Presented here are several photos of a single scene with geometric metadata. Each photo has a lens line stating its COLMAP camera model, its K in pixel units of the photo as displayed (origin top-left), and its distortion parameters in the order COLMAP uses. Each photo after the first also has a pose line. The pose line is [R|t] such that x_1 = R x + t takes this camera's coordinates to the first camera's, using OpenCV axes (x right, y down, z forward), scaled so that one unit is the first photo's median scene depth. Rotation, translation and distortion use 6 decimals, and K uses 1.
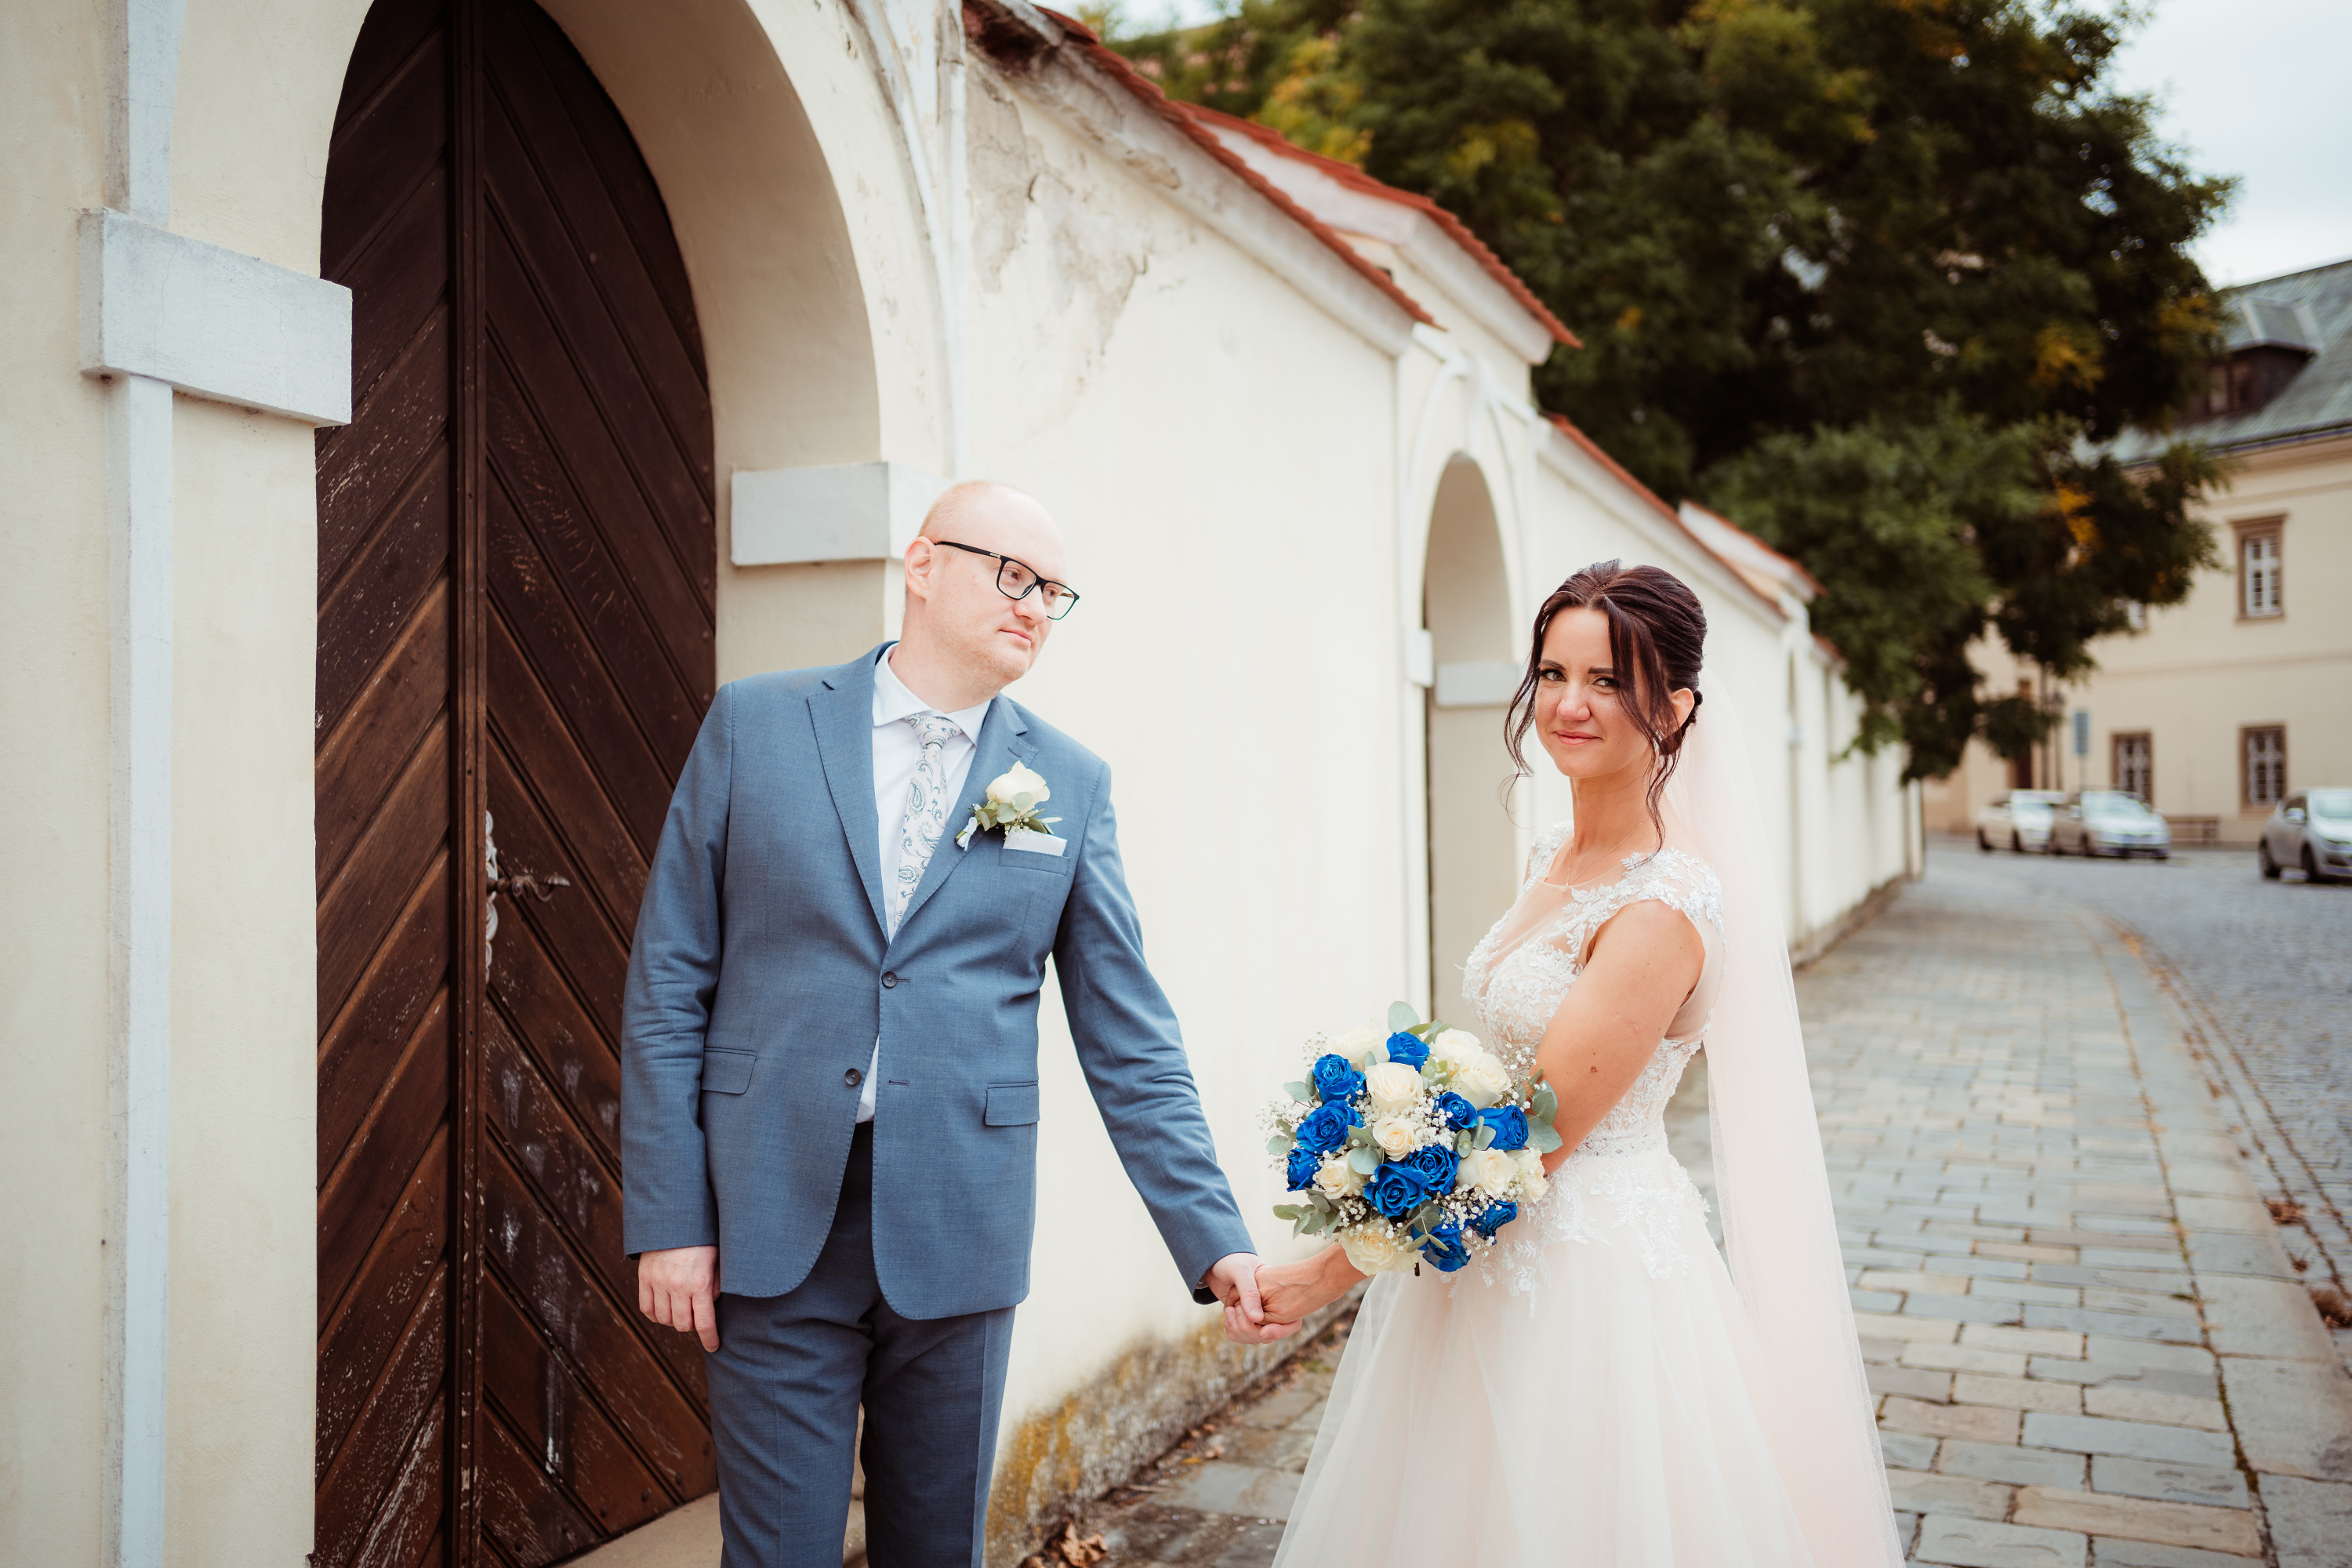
lens RADIAL K [[2349.0, 0, 1179.8], [0, 2349.0, 772.2], [0, 0, 1]] dist [0.050173, 0.000000]
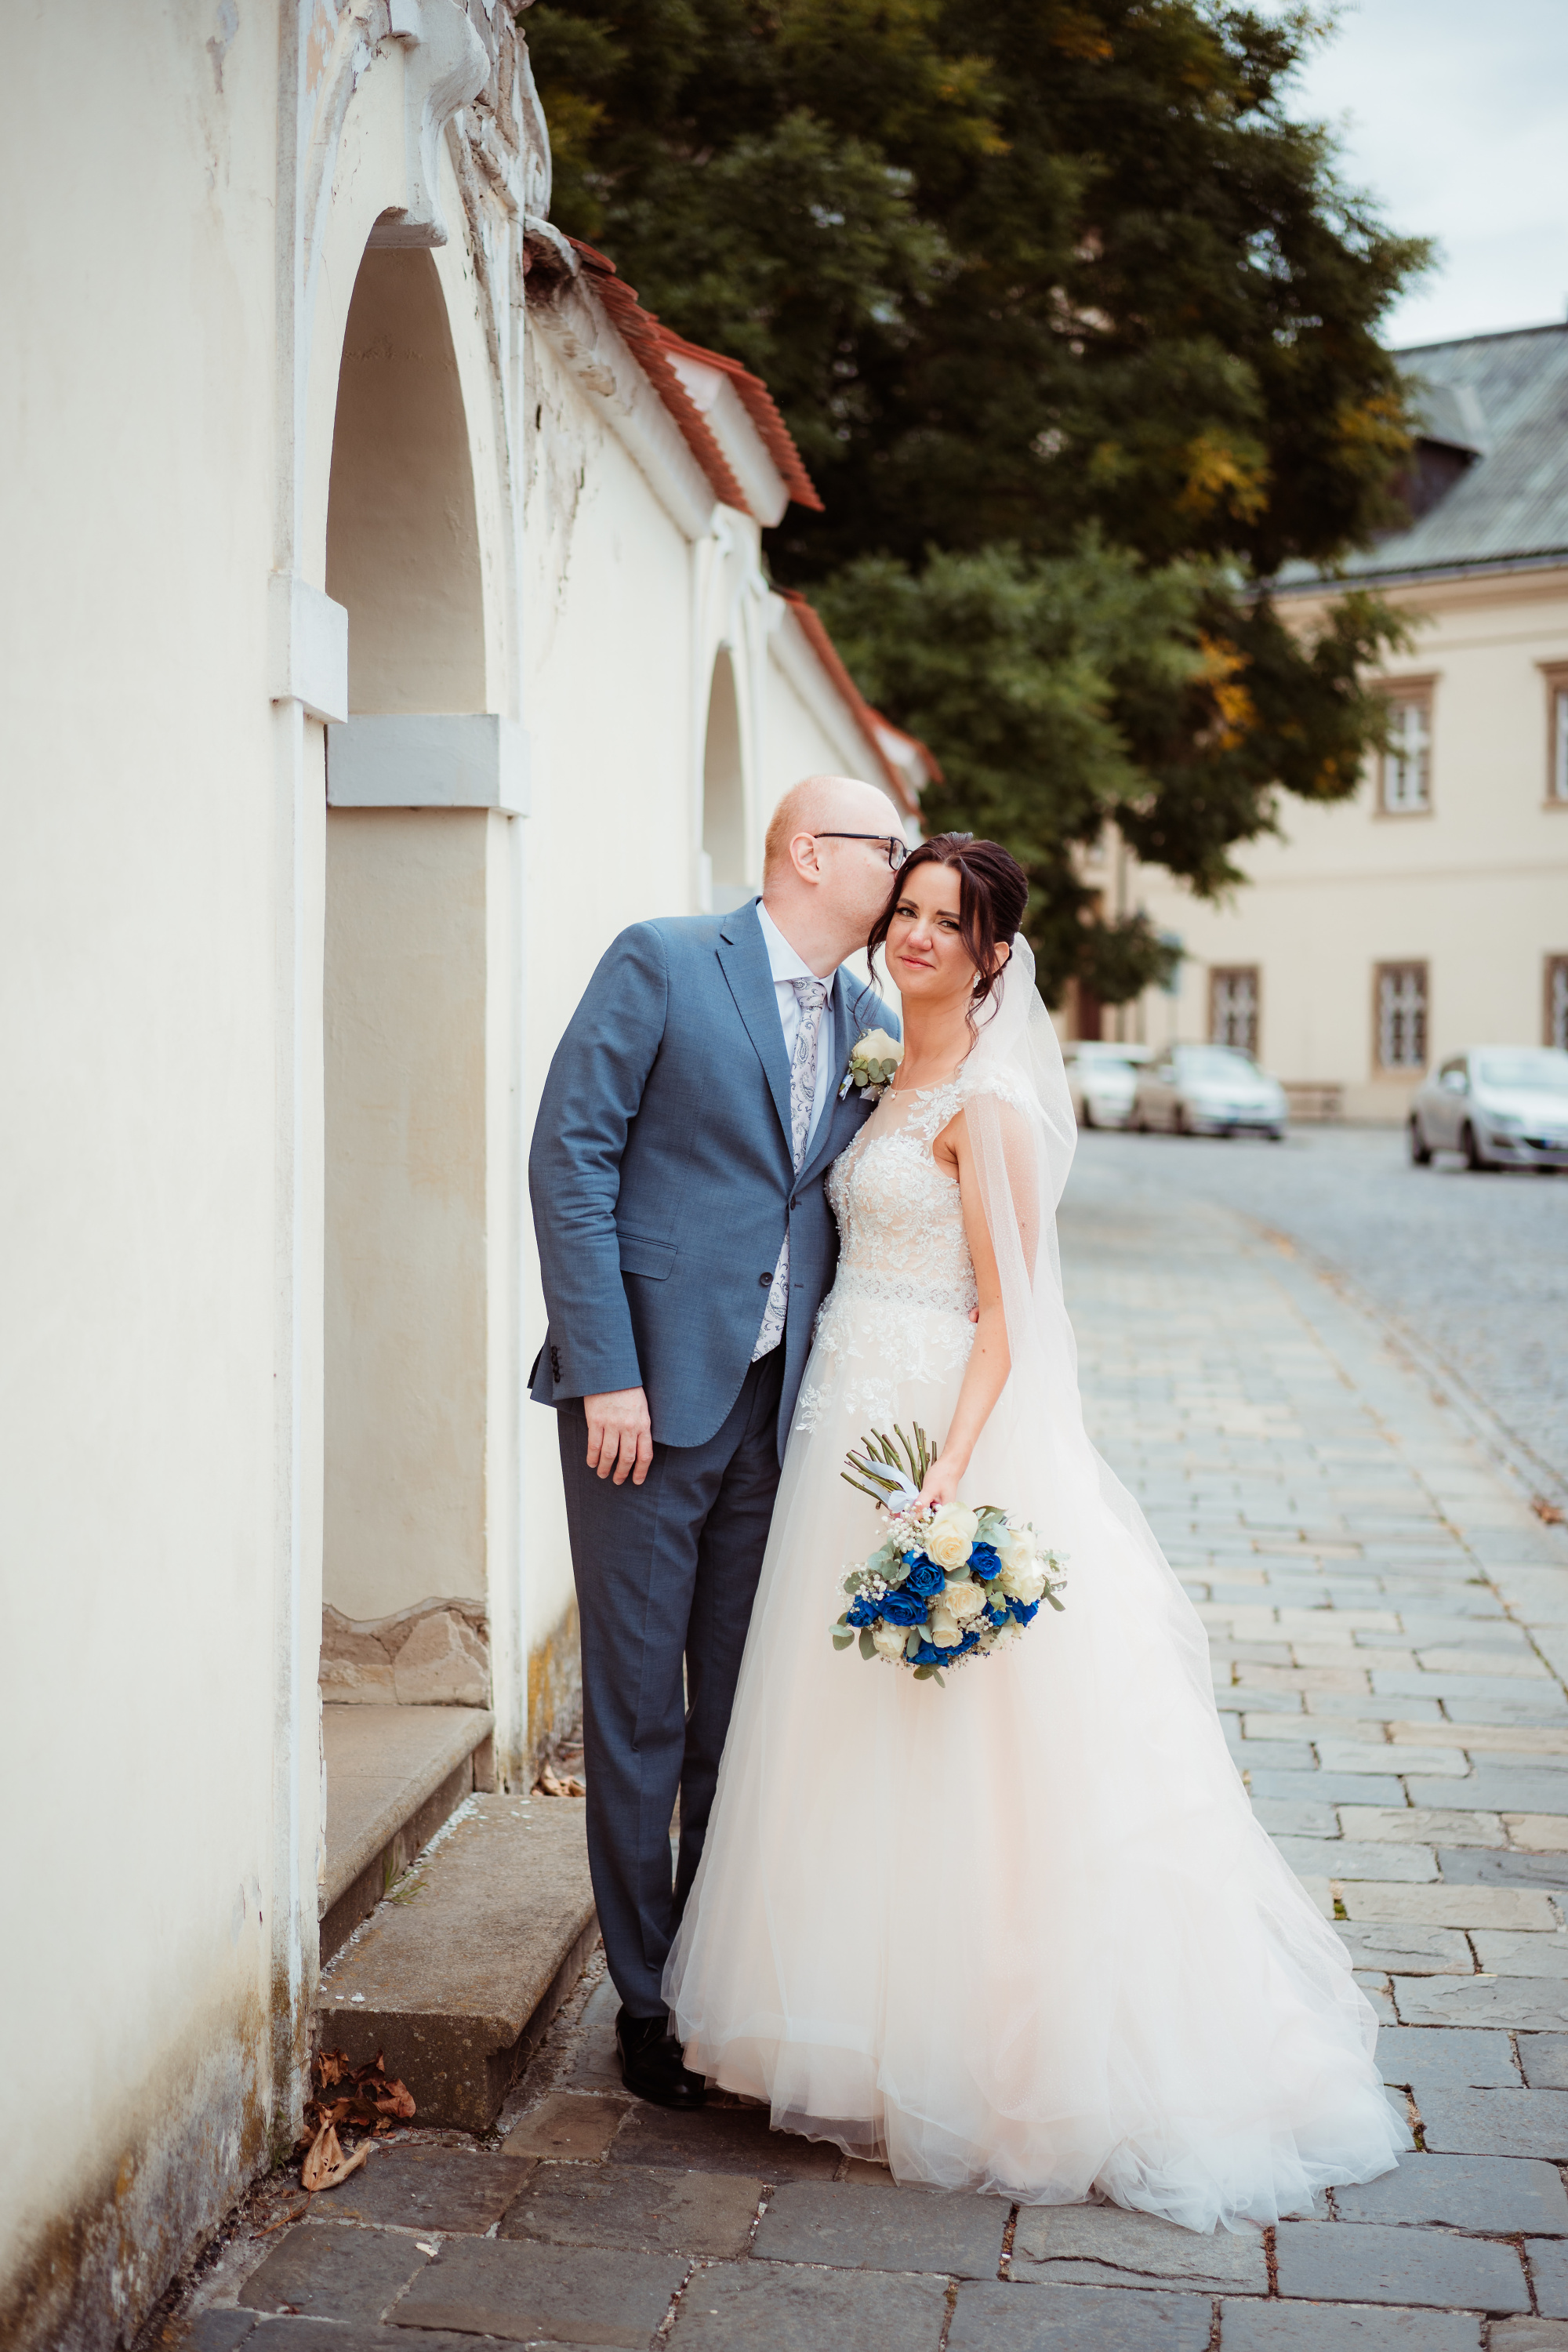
lens RADIAL K [[3675.0, 0, 771.6], [0, 3675.0, 1160.3], [0, 0, 1]] dist [0.037317, 0.000000]
pose [[0.963322, 0.016599, 0.267836, -0.088476], [-0.029135, 0.998654, 0.042899, -0.001708], [-0.266764, -0.049129, 0.962509, -0.121461]]
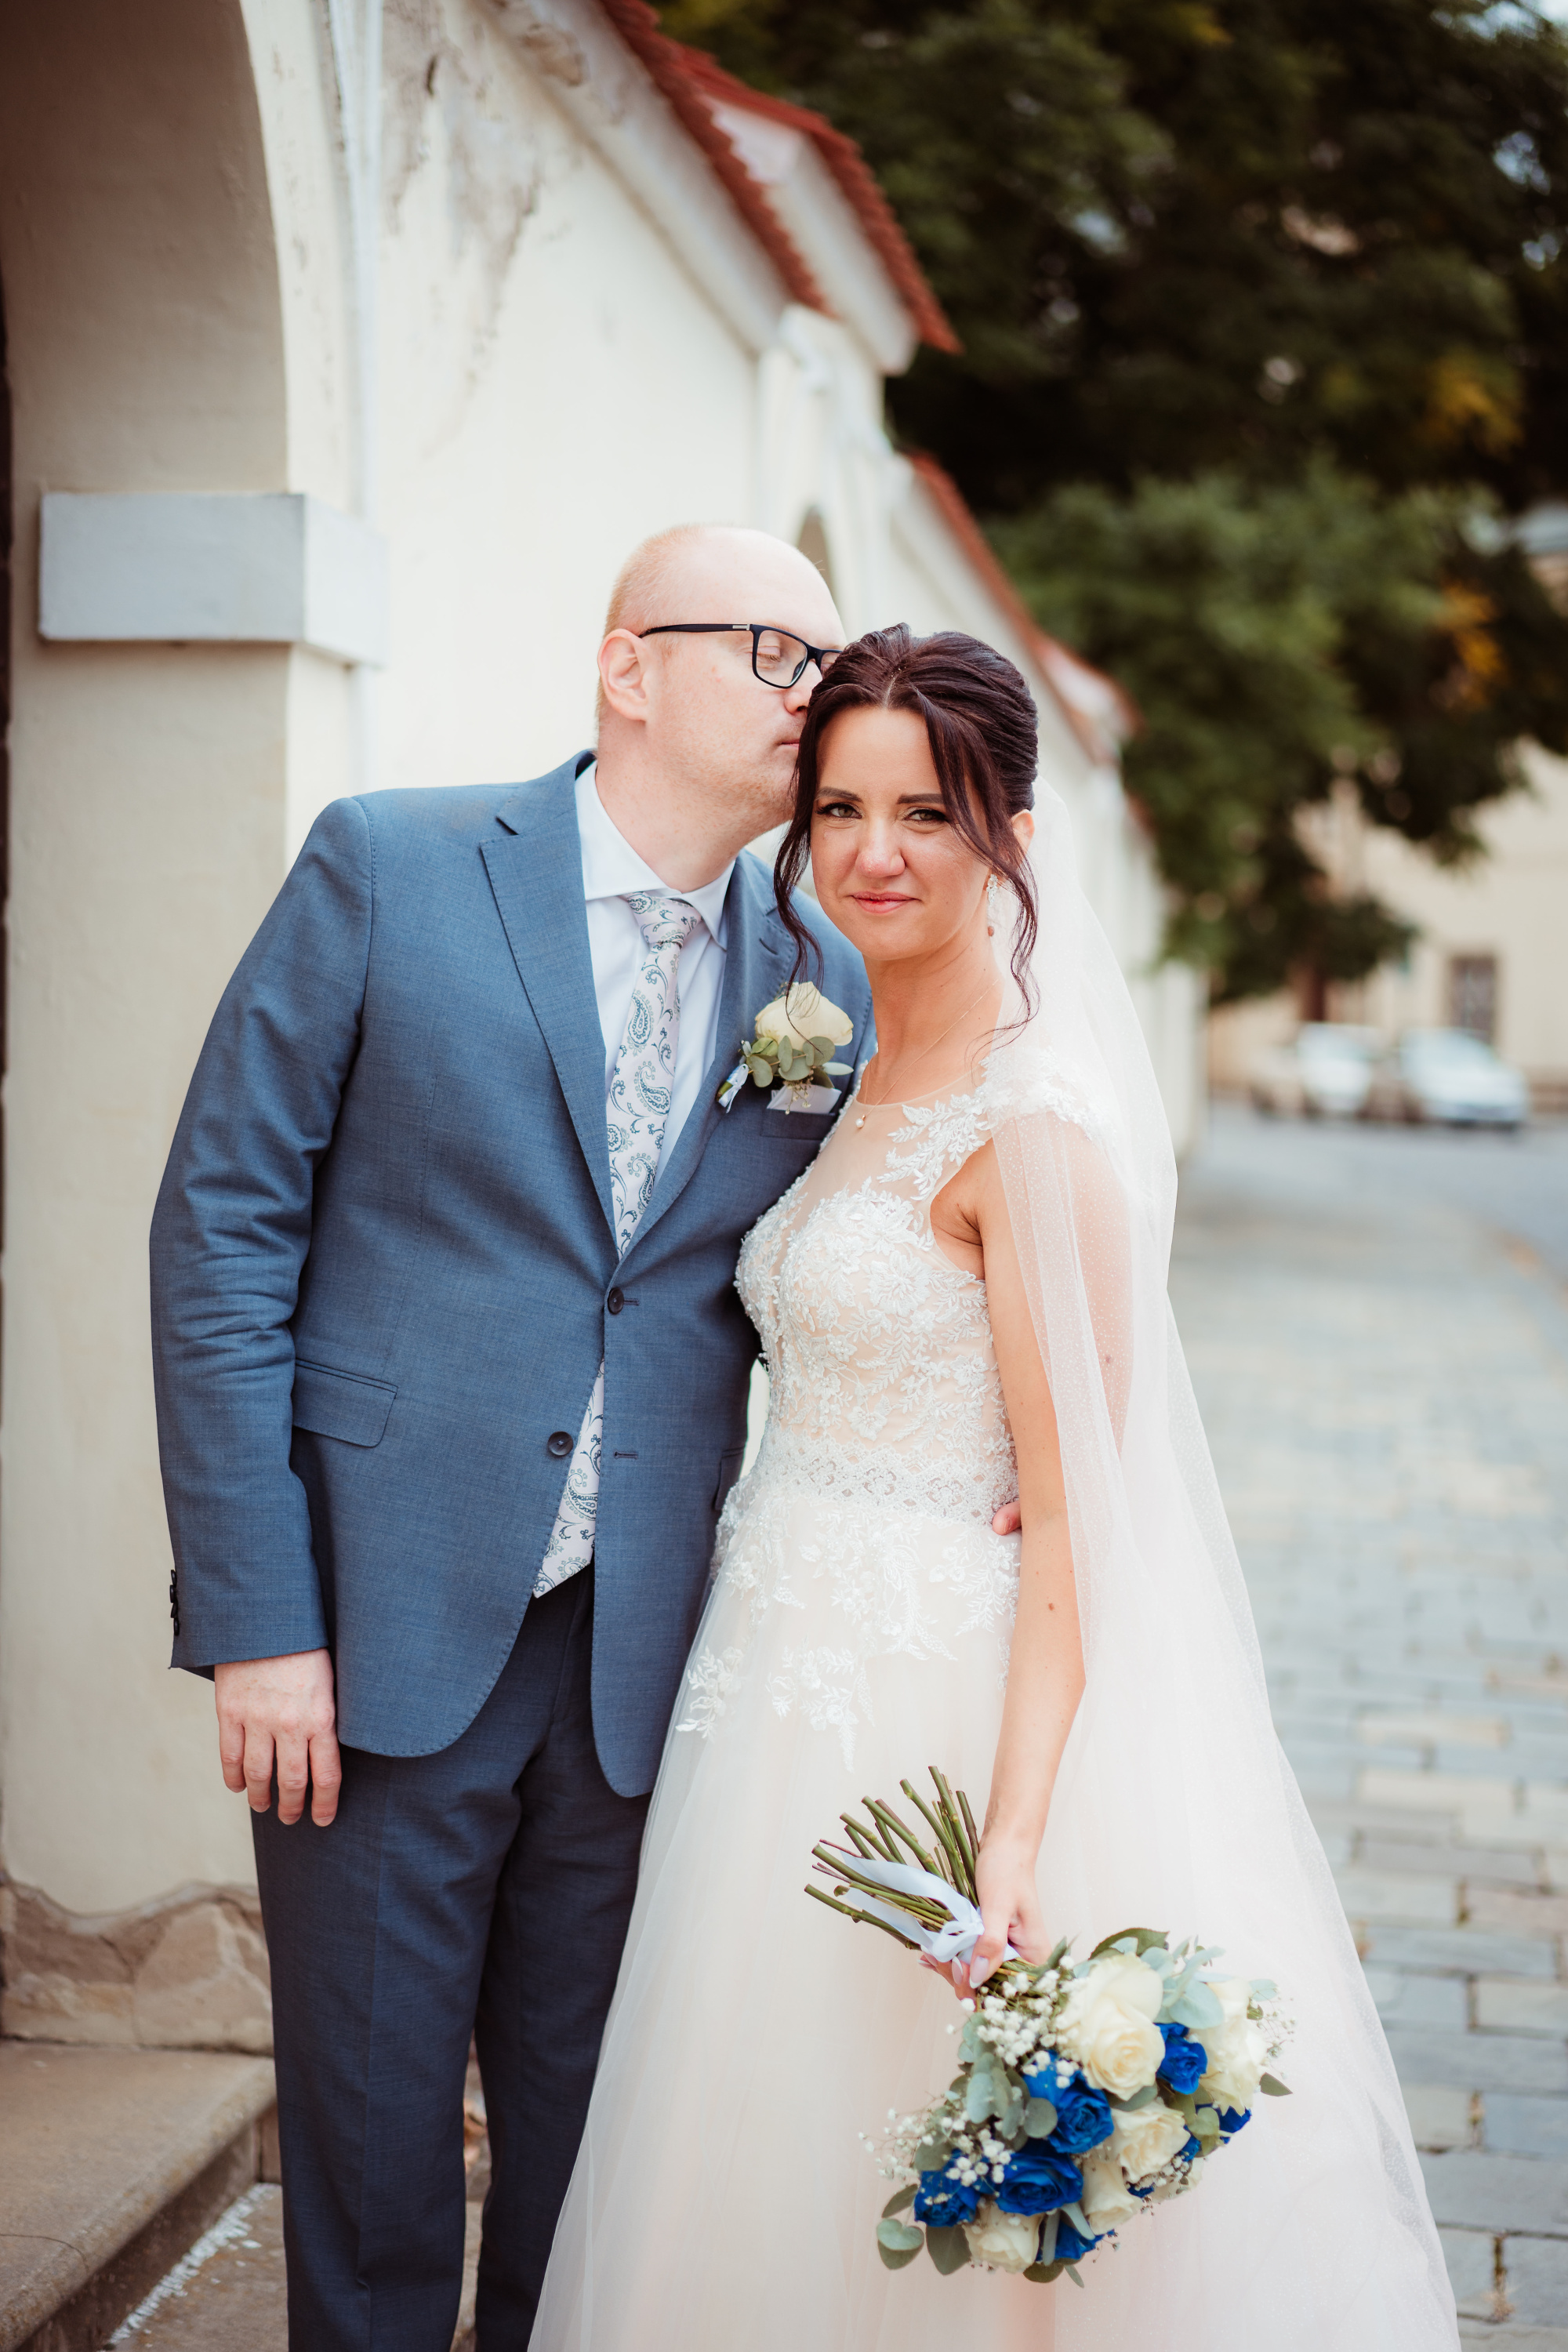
lens RADIAL K [[3675.0, 0, 758.9], [0, 3675.0, 1079.8], [0, 0, 1]] dist [0.037317, 0.000000]
pose [[0.978969, 0.028143, 0.202058, -0.040820], [-0.034241, 0.999056, 0.026746, -0.000369], [-0.201114, -0.033102, 0.979008, -0.004995]]
